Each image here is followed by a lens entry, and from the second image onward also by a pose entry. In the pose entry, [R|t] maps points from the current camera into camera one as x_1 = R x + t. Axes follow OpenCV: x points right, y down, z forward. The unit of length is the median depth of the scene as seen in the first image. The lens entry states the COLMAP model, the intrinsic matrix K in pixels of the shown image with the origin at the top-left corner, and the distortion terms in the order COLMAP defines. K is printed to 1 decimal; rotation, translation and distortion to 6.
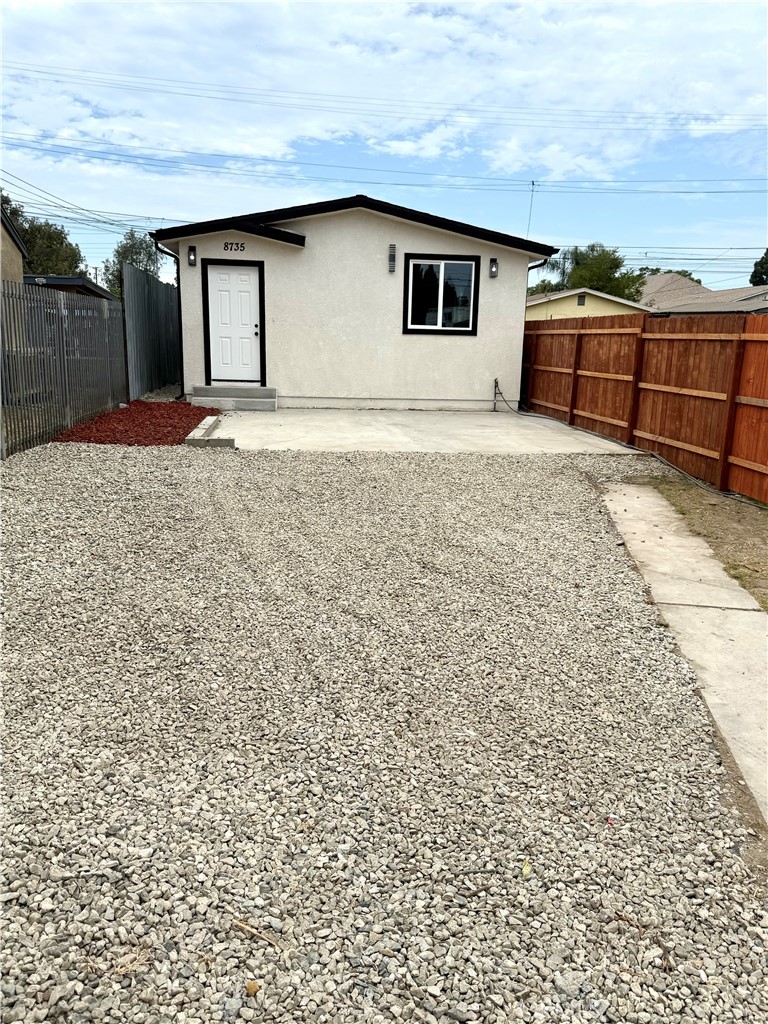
lens RADIAL K [[789.8, 0, 384.0], [0, 789.8, 512.0], [0, 0, 1]] dist [0.104007, -0.000233]
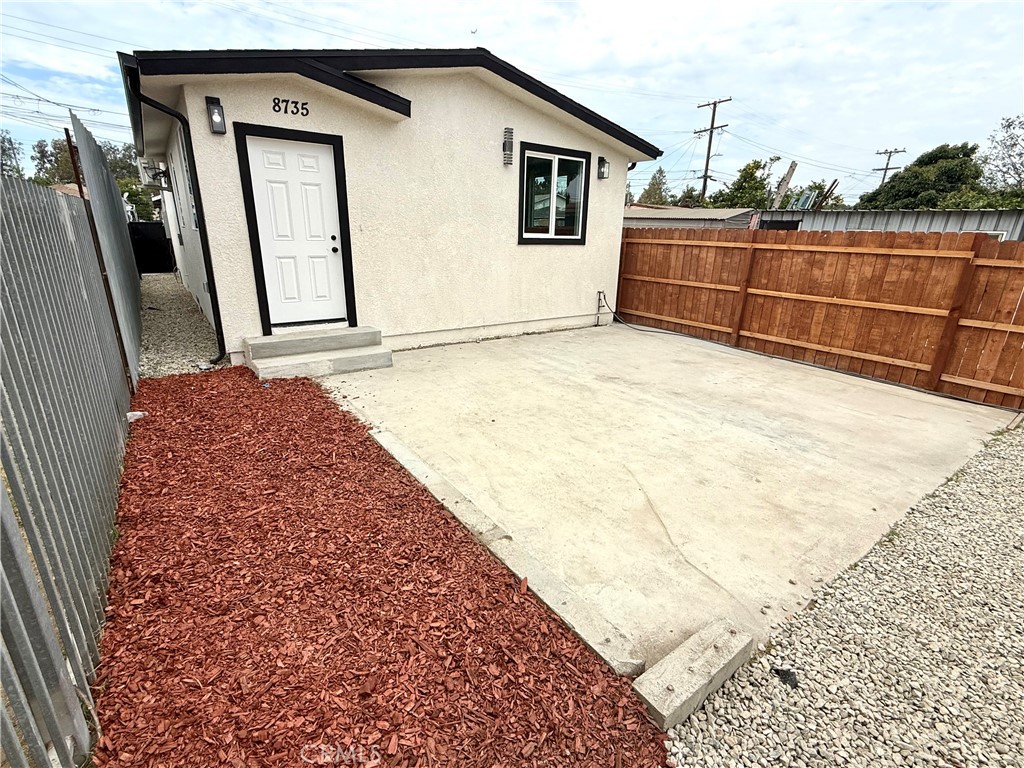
lens RADIAL K [[474.1, 0, 512.0], [0, 474.1, 384.0], [0, 0, 1]] dist [0.001580, 0.000687]
pose [[0.873627, -0.153992, 0.461587, -0.230754], [0.101596, 0.985421, 0.136466, -0.152379], [-0.475873, -0.072325, 0.876535, 0.574156]]
